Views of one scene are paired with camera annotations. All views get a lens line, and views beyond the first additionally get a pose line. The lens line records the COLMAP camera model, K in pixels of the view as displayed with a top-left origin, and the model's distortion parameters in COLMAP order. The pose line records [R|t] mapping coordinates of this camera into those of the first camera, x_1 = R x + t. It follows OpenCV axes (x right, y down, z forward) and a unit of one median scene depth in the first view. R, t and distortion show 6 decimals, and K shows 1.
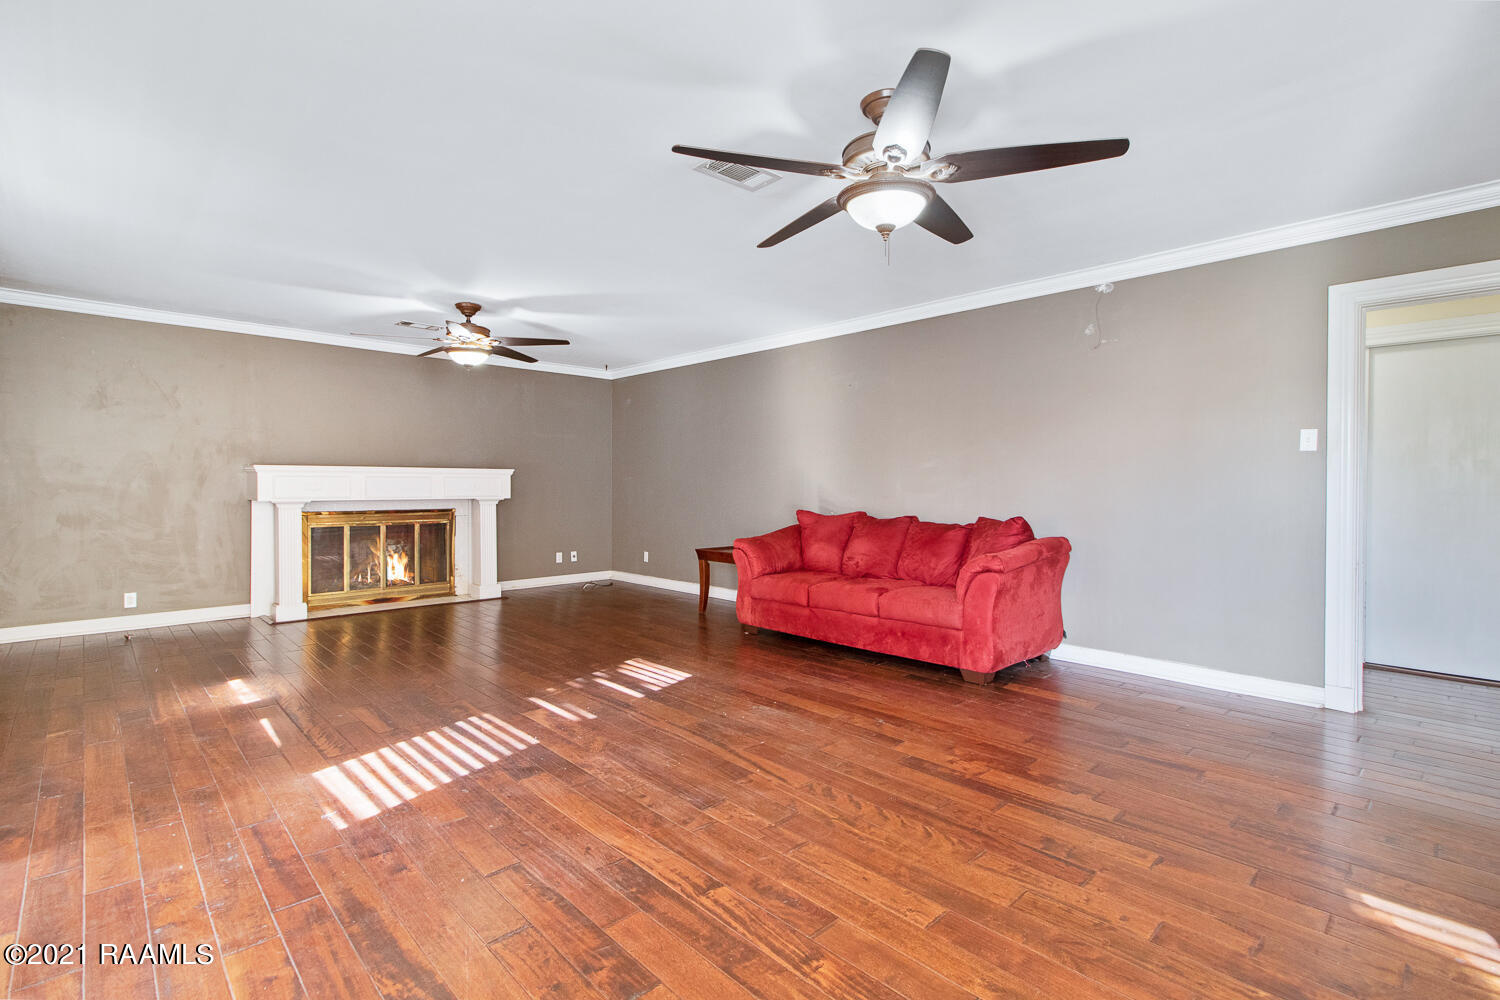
lens RADIAL K [[691.8, 0, 749.3], [0, 691.8, 492.1], [0, 0, 1]] dist [0.002022, -0.000346]
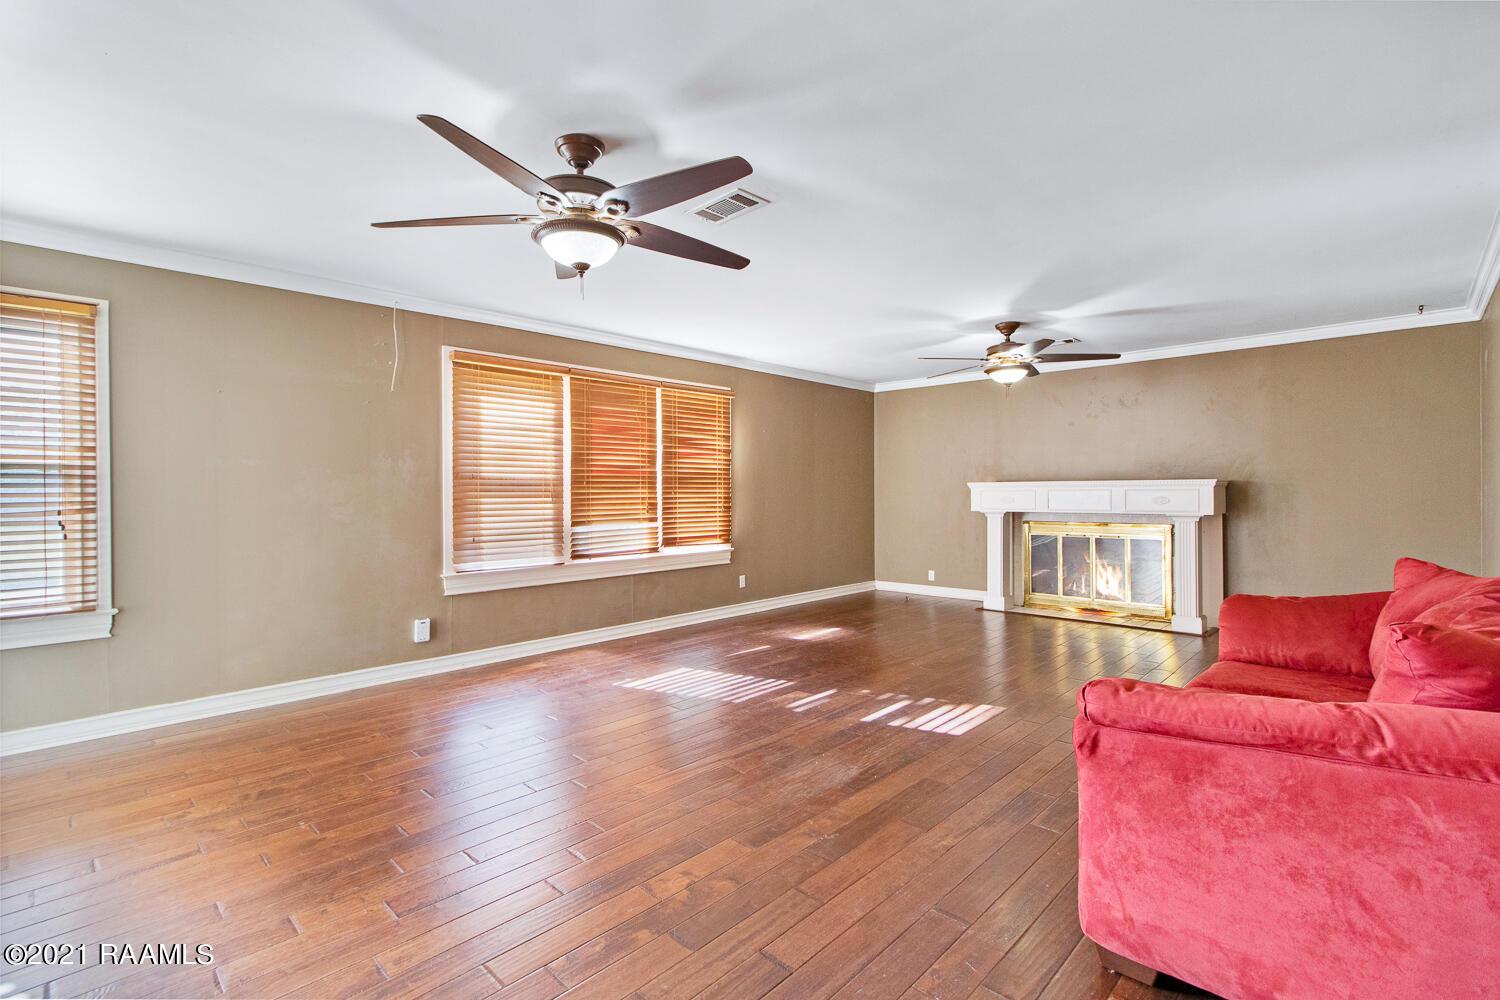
lens RADIAL K [[691.8, 0, 749.3], [0, 691.8, 492.1], [0, 0, 1]] dist [0.002022, -0.000346]
pose [[0.043409, -0.001503, -0.999056, 0.821628], [-0.004402, 0.999989, -0.001696, -0.026125], [0.999048, 0.004471, 0.043402, 0.796762]]
